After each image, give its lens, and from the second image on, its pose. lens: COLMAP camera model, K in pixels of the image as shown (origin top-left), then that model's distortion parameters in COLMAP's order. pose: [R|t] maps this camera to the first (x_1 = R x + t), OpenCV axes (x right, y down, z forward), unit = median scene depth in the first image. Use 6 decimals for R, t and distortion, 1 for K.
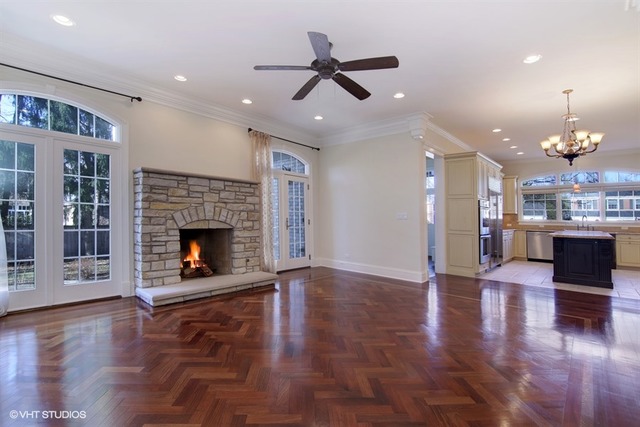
lens RADIAL K [[298.2, 0, 321.6], [0, 298.2, 213.7], [0, 0, 1]] dist [-0.000184, -0.000348]
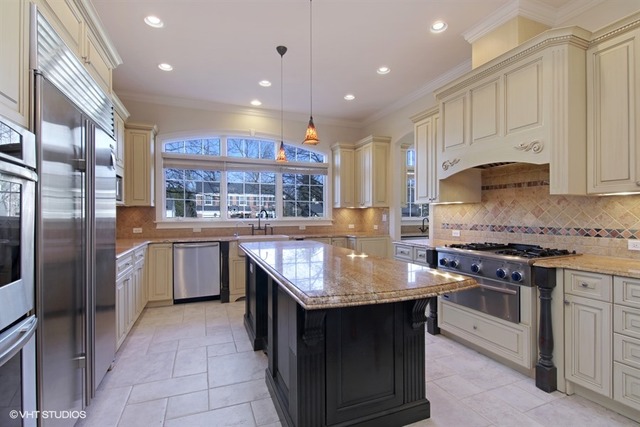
lens RADIAL K [[298.2, 0, 318.1], [0, 298.2, 214.9], [0, 0, 1]] dist [-0.000184, -0.000348]
pose [[0.455749, 0.005030, 0.890094, 0.350021], [-0.024019, 0.999689, 0.006649, 0.004310], [-0.889784, -0.024410, 0.455728, 0.547377]]
